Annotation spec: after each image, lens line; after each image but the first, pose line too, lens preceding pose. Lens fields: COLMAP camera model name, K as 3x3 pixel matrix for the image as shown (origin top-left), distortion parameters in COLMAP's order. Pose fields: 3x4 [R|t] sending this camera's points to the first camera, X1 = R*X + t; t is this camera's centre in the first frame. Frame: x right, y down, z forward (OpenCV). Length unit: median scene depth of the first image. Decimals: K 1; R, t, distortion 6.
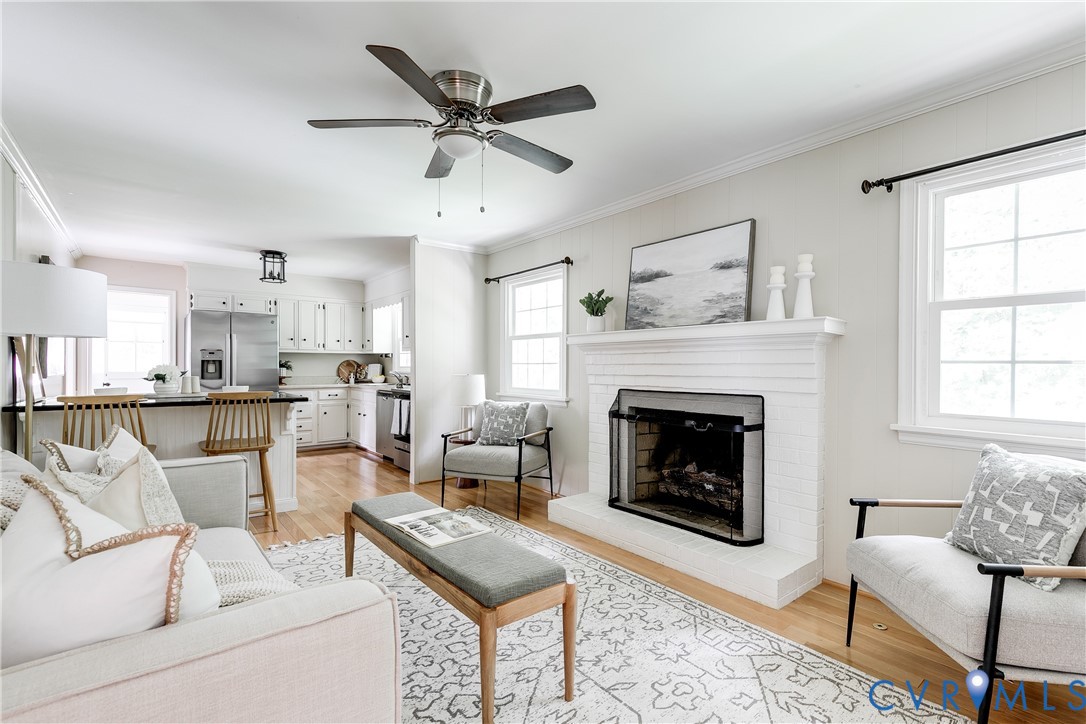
lens RADIAL K [[492.5, 0, 548.6], [0, 492.5, 370.1], [0, 0, 1]] dist [0.017218, -0.000173]
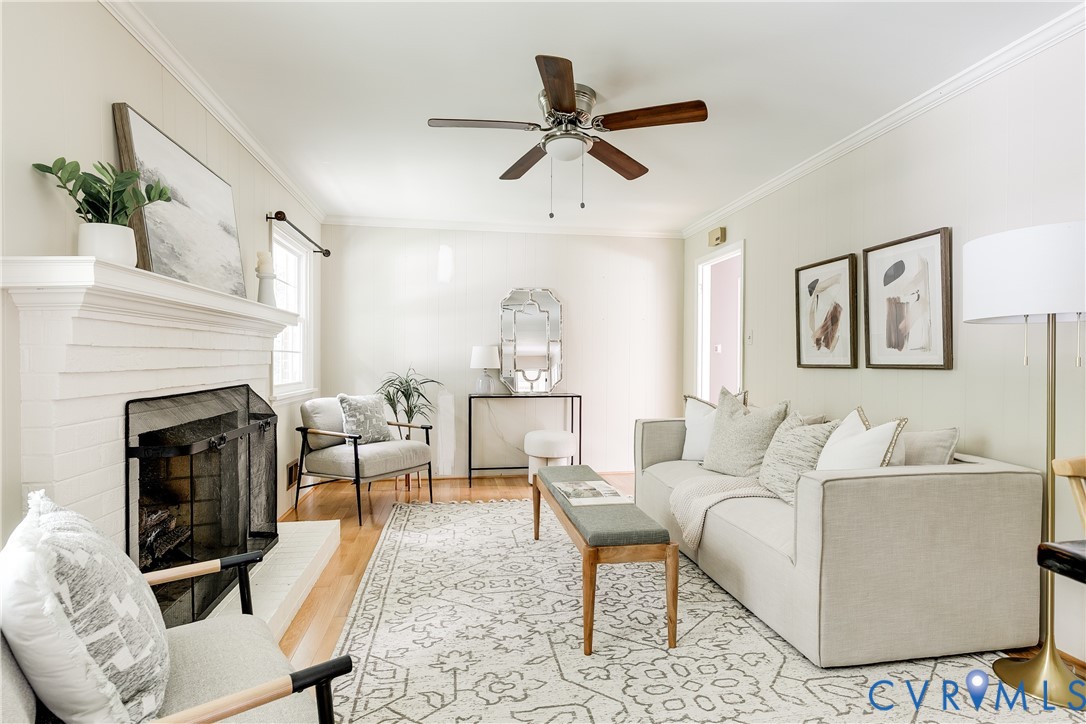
lens RADIAL K [[541.3, 0, 543.0], [0, 541.3, 362.0], [0, 0, 1]] dist [-0.000124, 0.000028]
pose [[-0.867256, -0.005725, 0.497830, -0.543227], [0.004452, 0.999805, 0.019254, -0.007074], [-0.497843, 0.018914, -0.867061, 1.533801]]
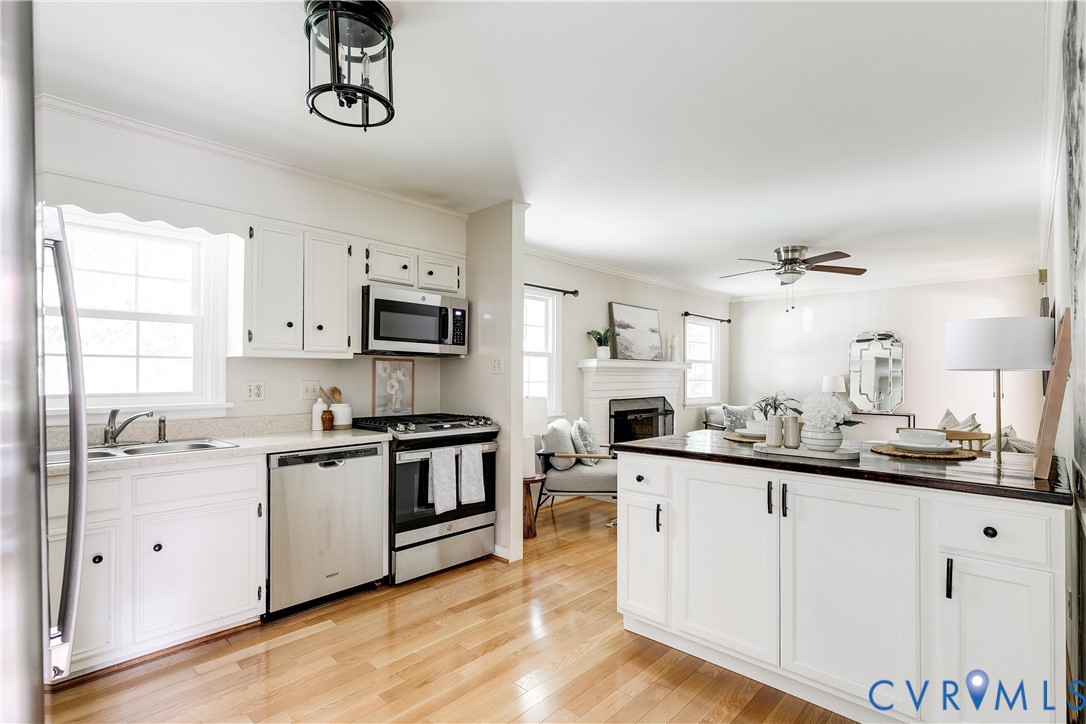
lens RADIAL K [[510.7, 0, 543.0], [0, 510.7, 362.0], [0, 0, 1]] dist [-0.000122, -0.000006]
pose [[-0.120012, 0.026832, 0.992410, -1.584451], [0.011964, 0.999601, -0.025579, -0.043339], [-0.992700, 0.008803, -0.120286, 1.686671]]
